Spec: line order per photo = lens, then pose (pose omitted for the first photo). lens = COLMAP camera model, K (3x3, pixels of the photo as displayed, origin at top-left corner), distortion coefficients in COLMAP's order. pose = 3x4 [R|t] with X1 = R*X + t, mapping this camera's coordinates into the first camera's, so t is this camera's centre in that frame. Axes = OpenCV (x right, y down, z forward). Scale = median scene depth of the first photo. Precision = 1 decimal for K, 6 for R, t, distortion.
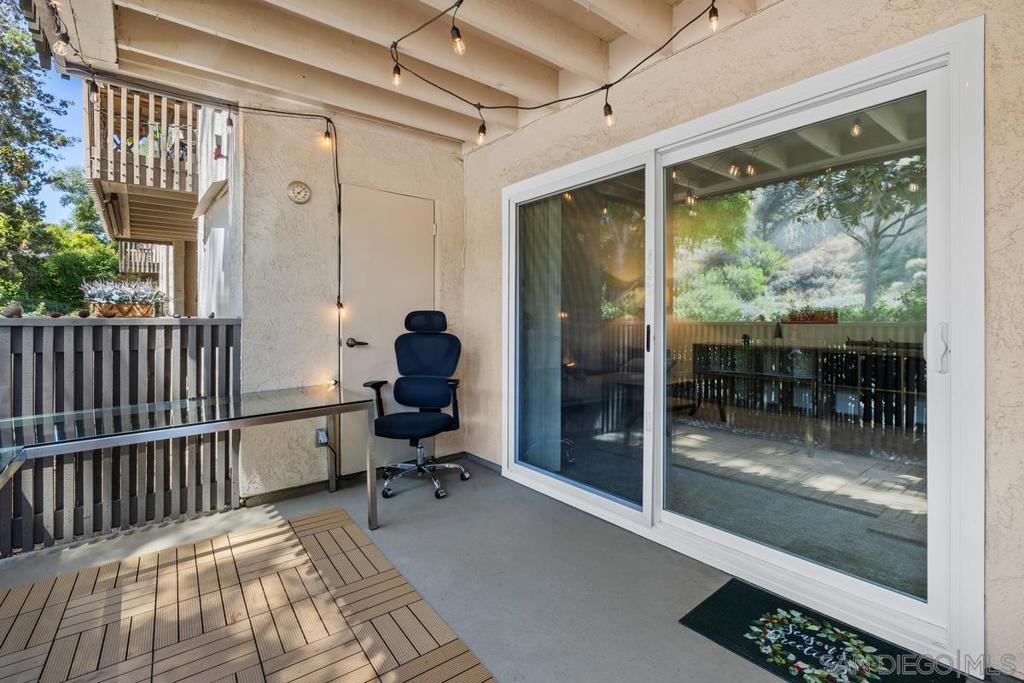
lens RADIAL K [[471.5, 0, 511.3], [0, 471.5, 319.4], [0, 0, 1]] dist [0.001224, 0.000369]
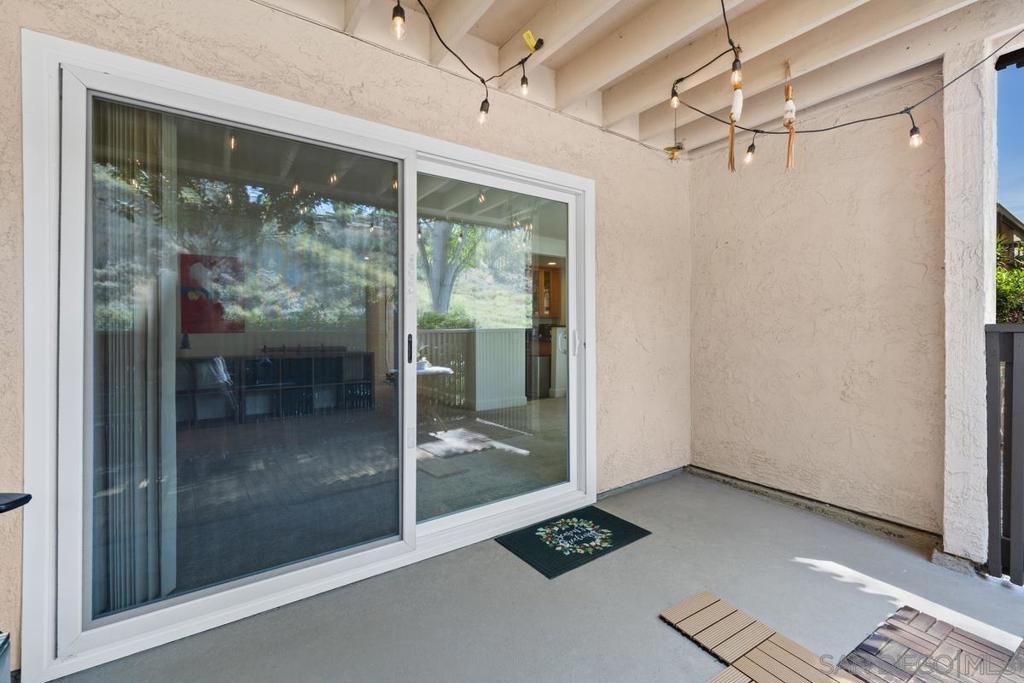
lens RADIAL K [[438.2, 0, 495.2], [0, 438.2, 329.0], [0, 0, 1]] dist [0.001243, 0.000232]
pose [[0.071013, 0.000890, 0.997475, -0.740191], [0.004024, 0.999991, -0.001179, 0.003742], [-0.997467, 0.004098, 0.071008, 1.015299]]
